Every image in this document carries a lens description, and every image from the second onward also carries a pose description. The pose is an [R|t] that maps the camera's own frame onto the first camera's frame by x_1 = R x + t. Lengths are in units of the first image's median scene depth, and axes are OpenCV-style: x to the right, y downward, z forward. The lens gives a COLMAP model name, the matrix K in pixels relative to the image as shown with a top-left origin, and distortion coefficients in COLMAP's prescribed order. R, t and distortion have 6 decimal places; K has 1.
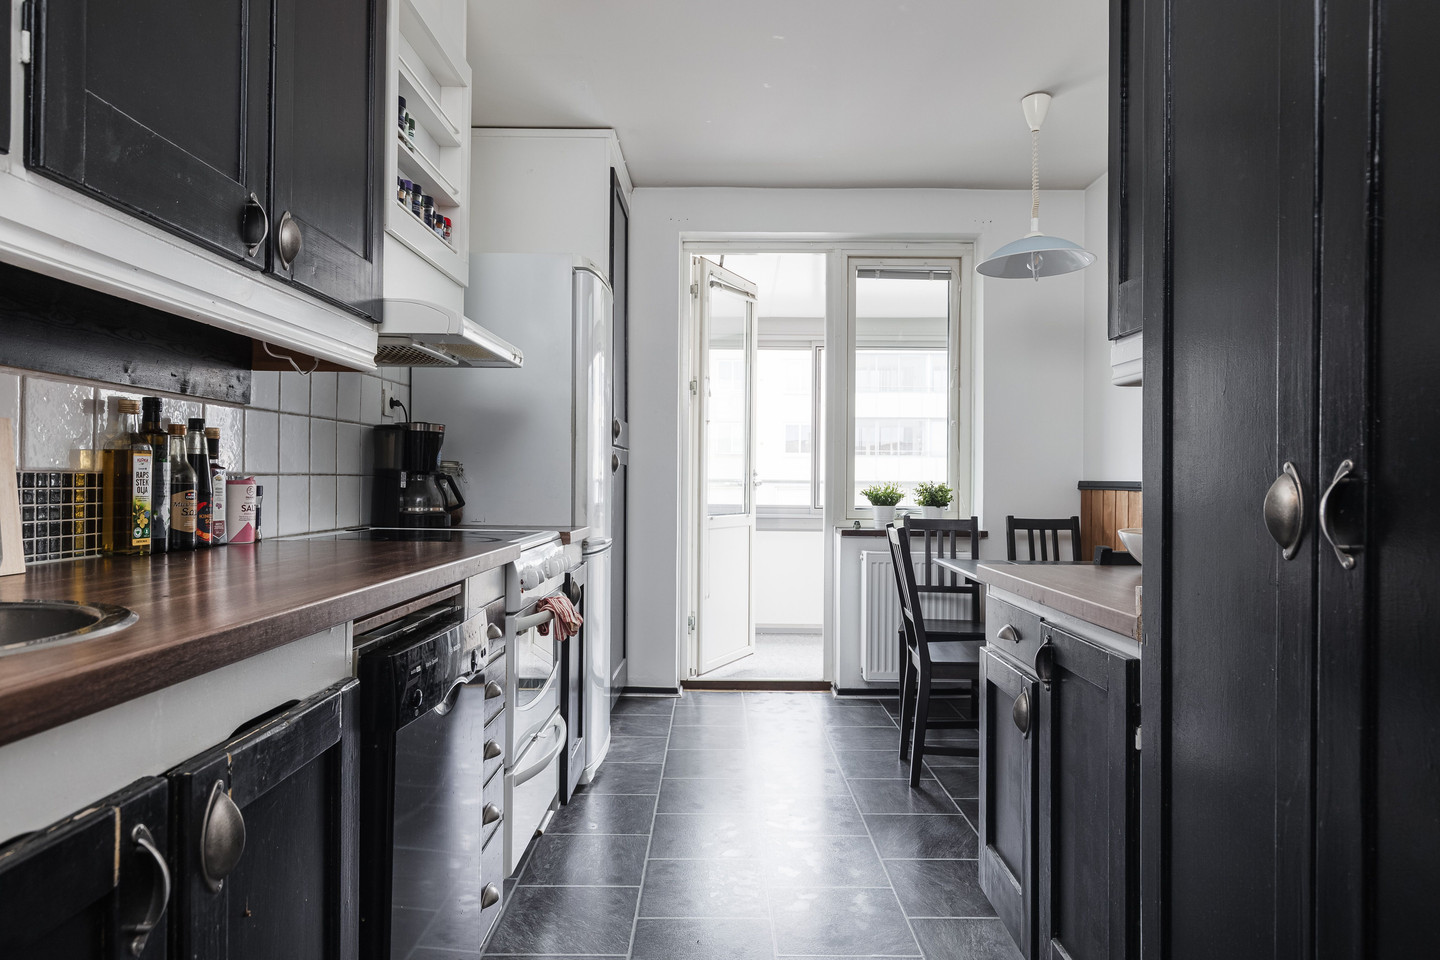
lens RADIAL K [[843.3, 0, 725.5], [0, 843.3, 475.3], [0, 0, 1]] dist [0.000475, -0.003812]
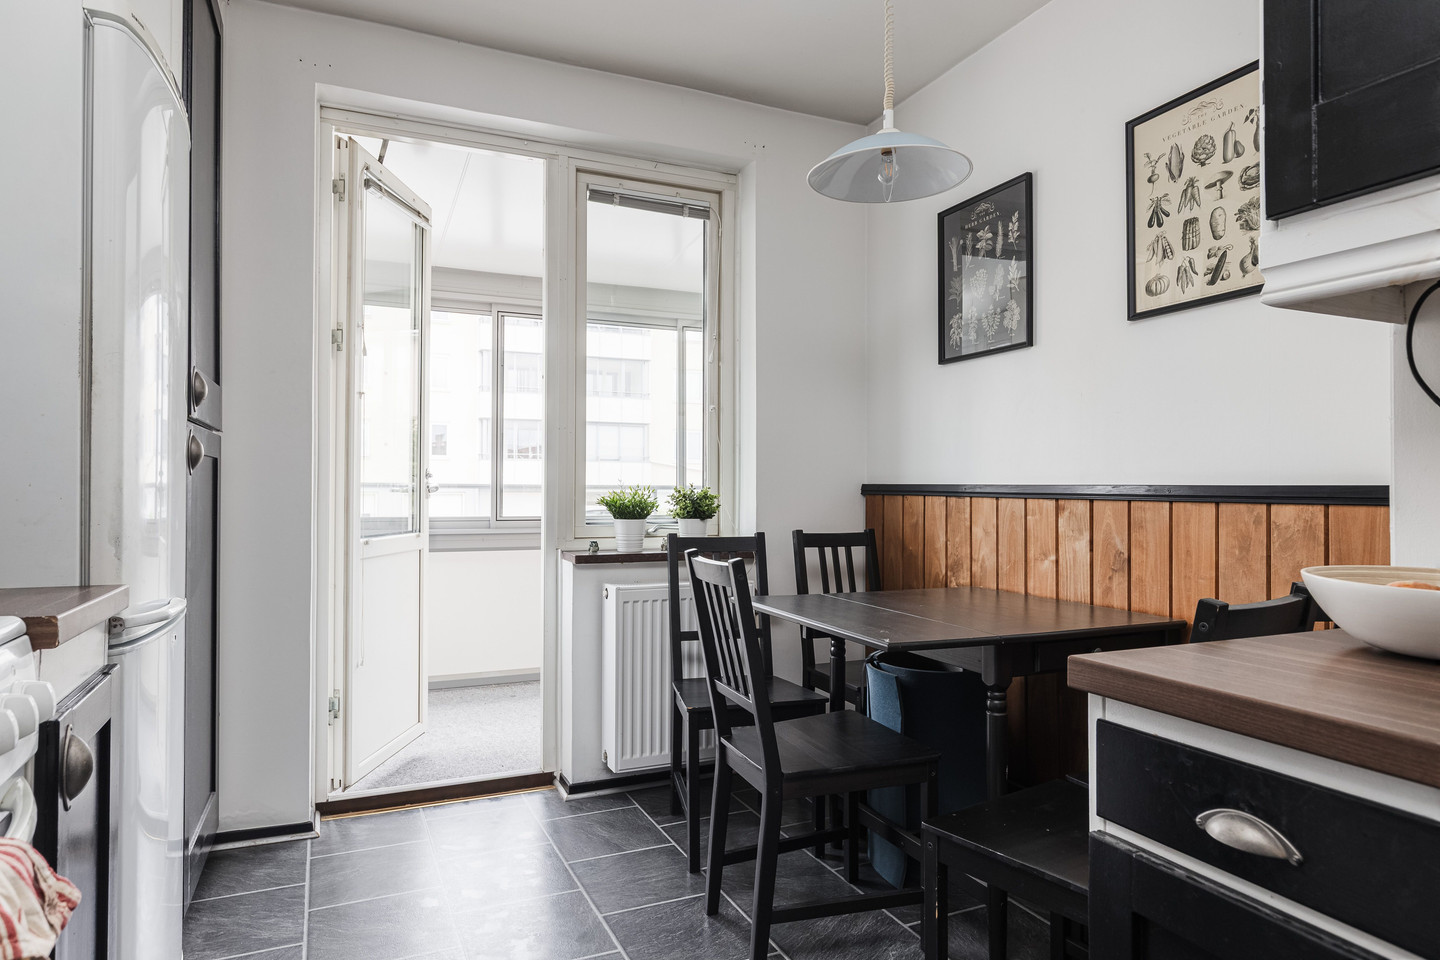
lens RADIAL K [[843.3, 0, 714.9], [0, 843.3, 480.7], [0, 0, 1]] dist [0.000475, -0.003812]
pose [[0.912319, 0.000752, 0.409479, -0.040278], [-0.001261, 0.999999, 0.000974, 0.002550], [-0.409478, -0.001405, 0.912319, 0.314416]]
